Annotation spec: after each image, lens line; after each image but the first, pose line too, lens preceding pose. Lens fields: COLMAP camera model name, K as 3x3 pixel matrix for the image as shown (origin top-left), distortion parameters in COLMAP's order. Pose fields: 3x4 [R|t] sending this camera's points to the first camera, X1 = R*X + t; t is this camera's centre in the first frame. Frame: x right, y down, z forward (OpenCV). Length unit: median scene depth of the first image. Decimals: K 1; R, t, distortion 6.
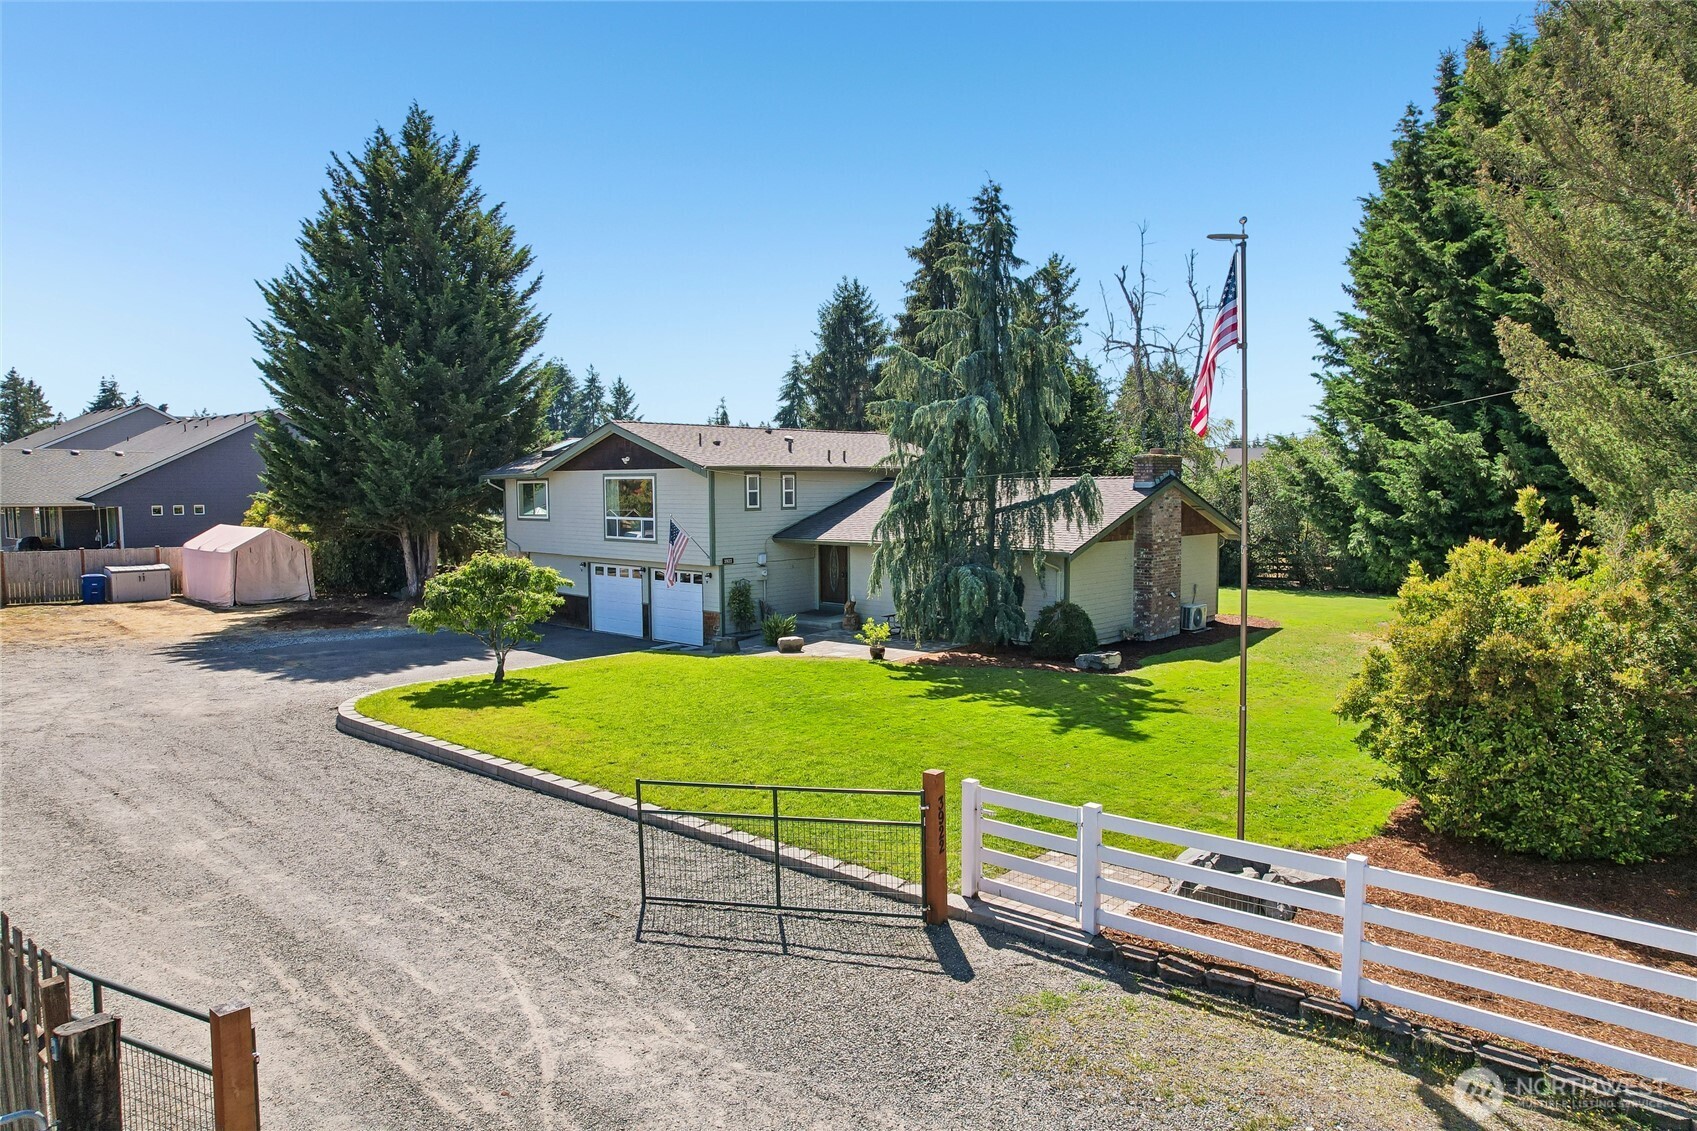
lens RADIAL K [[1079.5, 0, 838.7], [0, 1079.5, 566.2], [0, 0, 1]] dist [-0.054275, 0.002652]
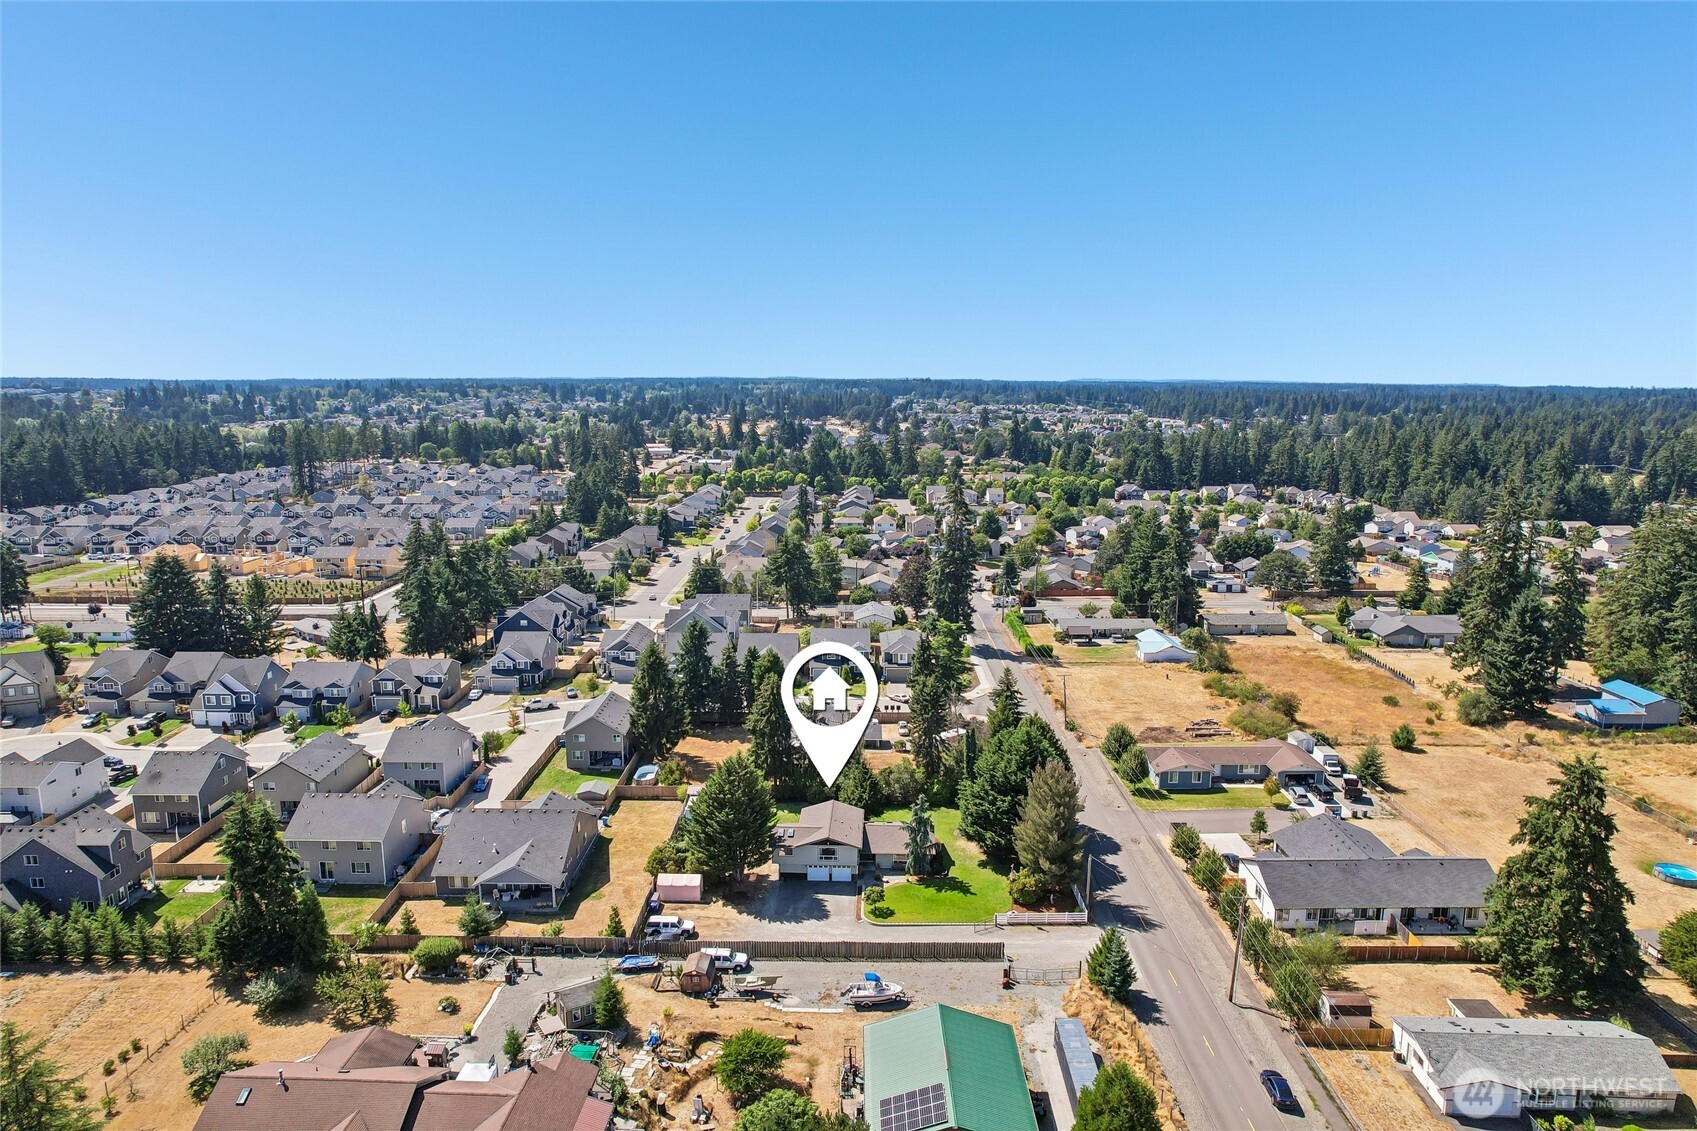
lens RADIAL K [[1079.5, 0, 850.1], [0, 1079.5, 562.4], [0, 0, 1]] dist [-0.054275, 0.002652]
pose [[0.761907, -0.102338, 0.639551, -3.494051], [0.047306, 0.993594, 0.102634, -2.090472], [-0.645957, -0.047943, 0.761867, -2.868378]]
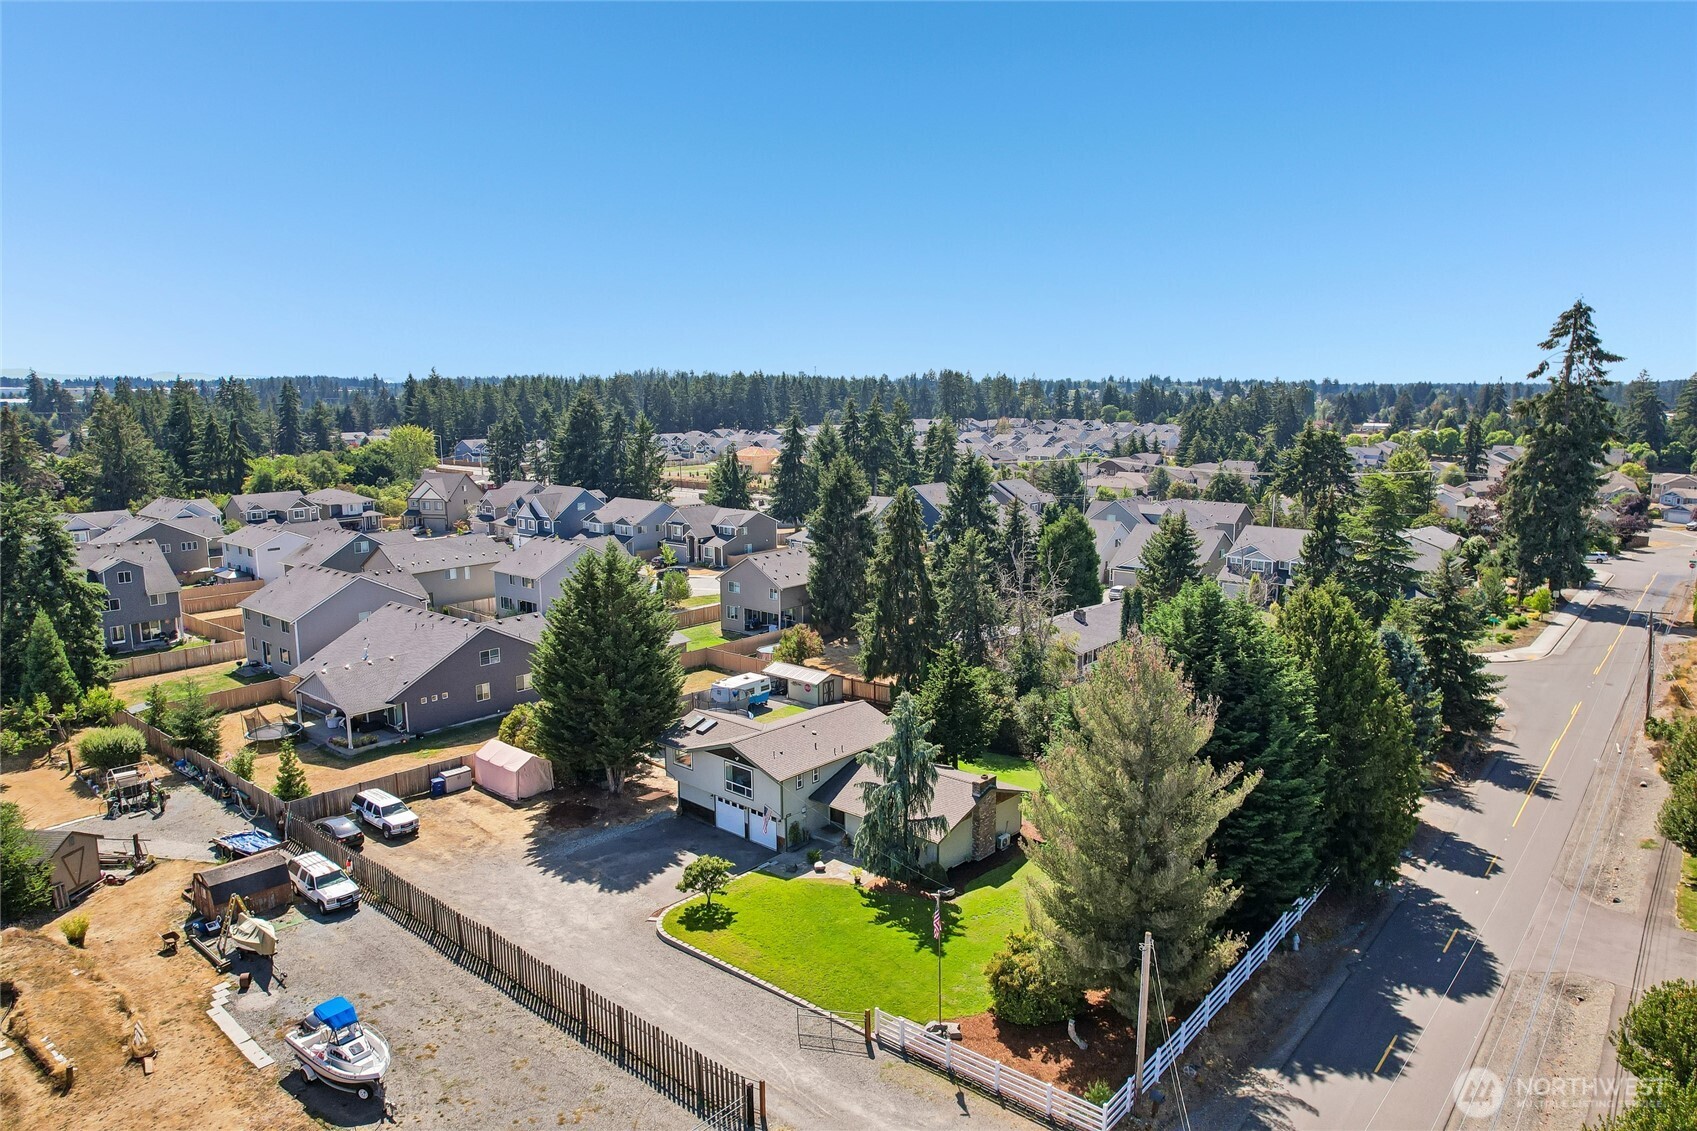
lens RADIAL K [[1079.5, 0, 844.7], [0, 1079.5, 568.0], [0, 0, 1]] dist [-0.054275, 0.002652]
pose [[0.999849, 0.001147, 0.017318, -0.034859], [-0.002690, 0.995996, 0.089353, -0.840002], [-0.017146, -0.089386, 0.995849, -1.340954]]
